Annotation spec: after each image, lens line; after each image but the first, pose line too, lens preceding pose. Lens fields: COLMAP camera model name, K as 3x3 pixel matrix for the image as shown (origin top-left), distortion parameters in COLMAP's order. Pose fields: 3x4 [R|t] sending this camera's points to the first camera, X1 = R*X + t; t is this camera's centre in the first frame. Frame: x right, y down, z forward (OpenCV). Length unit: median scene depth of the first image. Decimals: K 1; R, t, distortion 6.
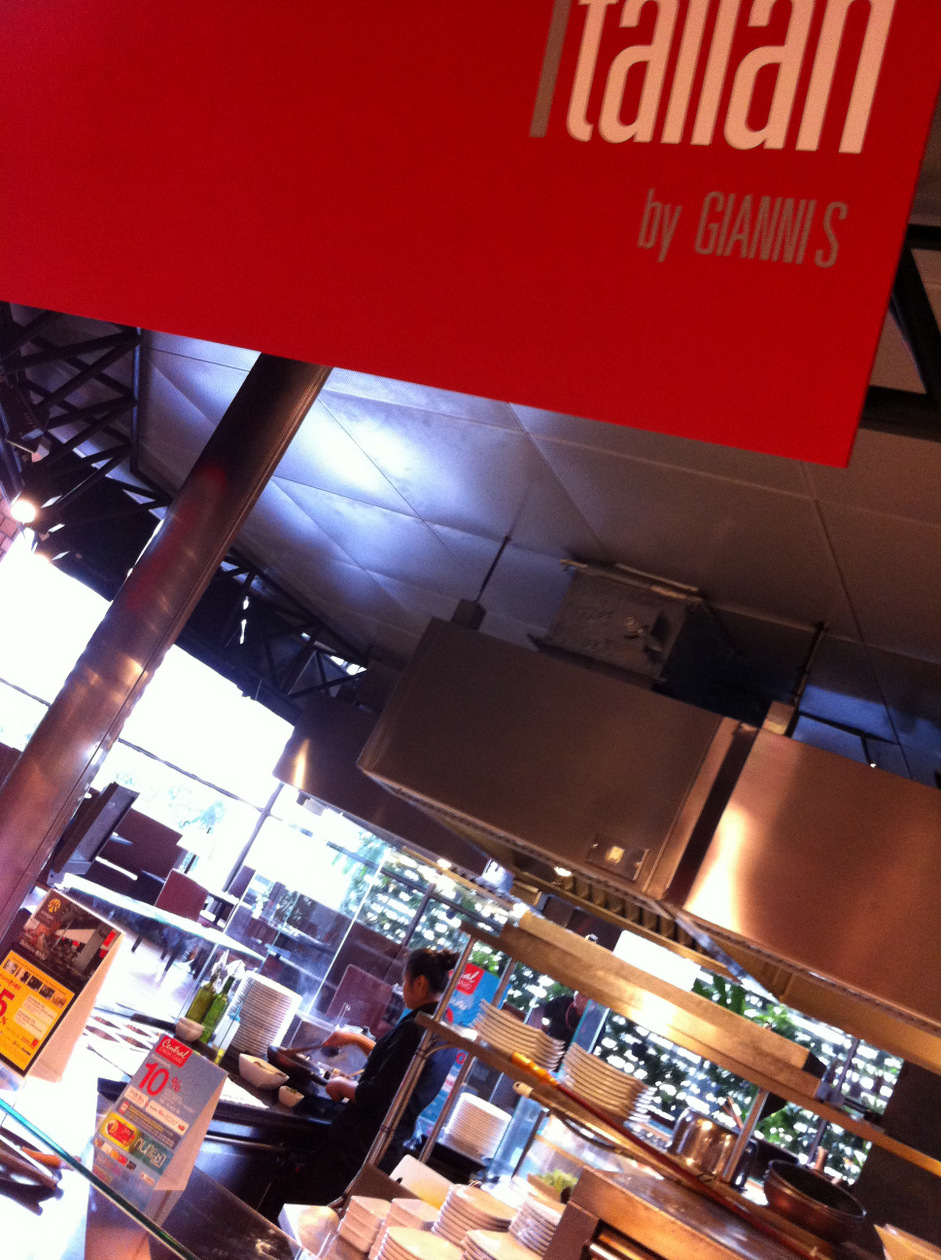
lens RADIAL K [[1232.5, 0, 470.3], [0, 1232.5, 629.8], [0, 0, 1]] dist [0.011614, 0.000000]
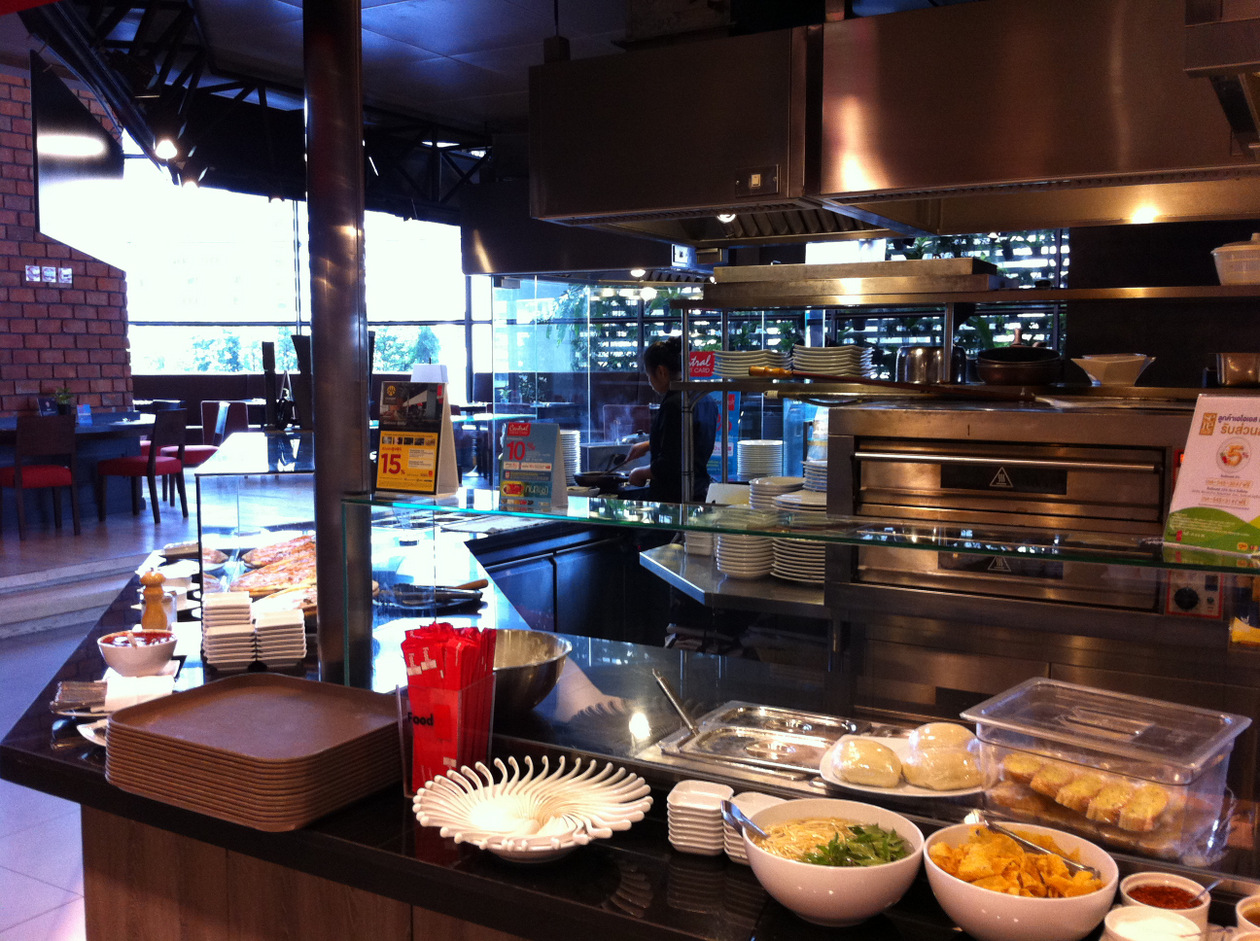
lens RADIAL K [[1232.5, 0, 605.4], [0, 1232.5, 501.4], [0, 0, 1]] dist [0.011614, 0.000000]
pose [[0.893545, -0.432657, -0.119943, -0.003275], [0.447657, 0.838091, 0.311779, 0.001030], [-0.034370, -0.332282, 0.942554, -0.130787]]
